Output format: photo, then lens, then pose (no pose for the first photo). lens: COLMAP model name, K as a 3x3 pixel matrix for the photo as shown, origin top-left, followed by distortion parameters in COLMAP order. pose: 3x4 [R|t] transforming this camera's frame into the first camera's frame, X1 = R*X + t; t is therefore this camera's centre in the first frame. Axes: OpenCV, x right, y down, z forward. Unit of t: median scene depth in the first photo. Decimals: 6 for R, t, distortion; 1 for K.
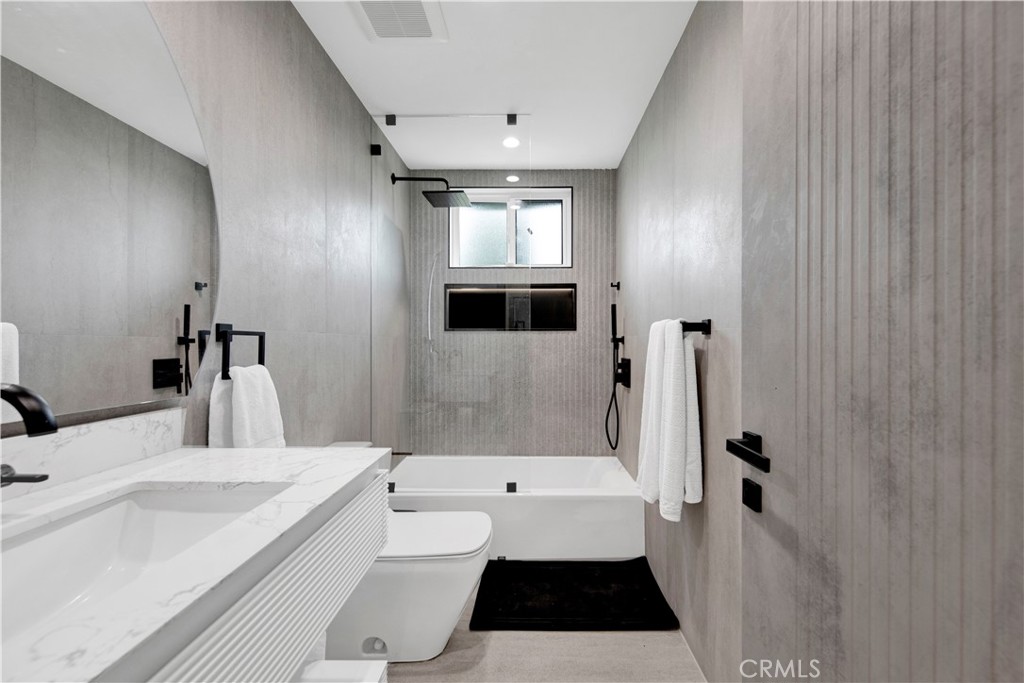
lens RADIAL K [[441.1, 0, 517.4], [0, 441.1, 341.5], [0, 0, 1]] dist [-0.003346, -0.002188]
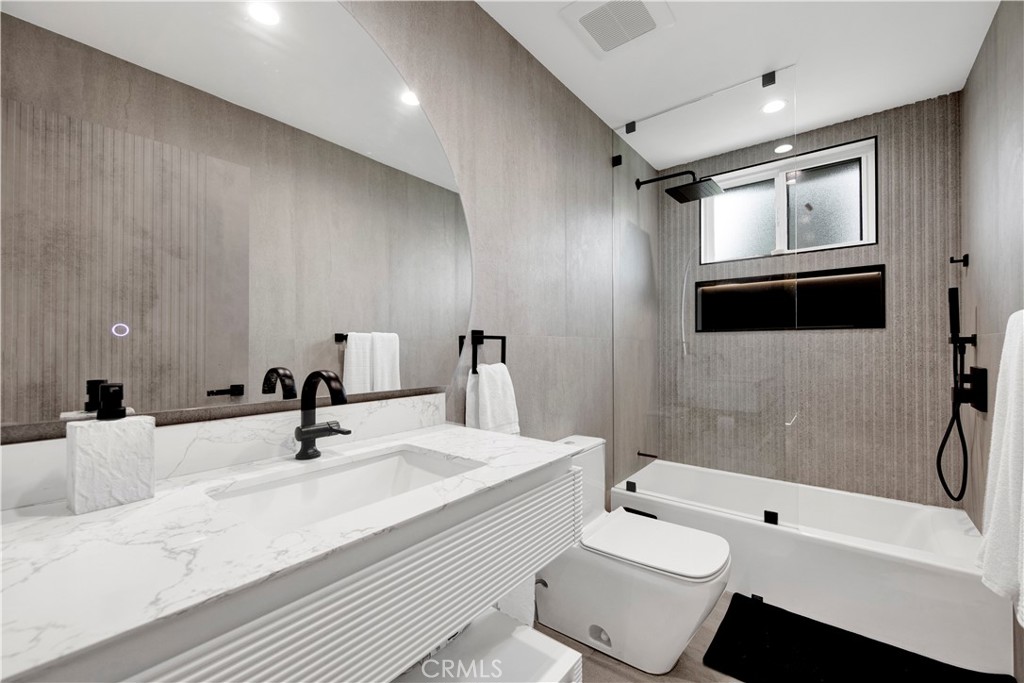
lens RADIAL K [[414.1, 0, 510.2], [0, 414.1, 343.0], [0, 0, 1]] dist [-0.000994, -0.002435]
pose [[0.775002, -0.005270, -0.631937, 0.100678], [0.003565, 0.999986, -0.003967, 0.001083], [0.631949, 0.000822, 0.775009, 0.077946]]
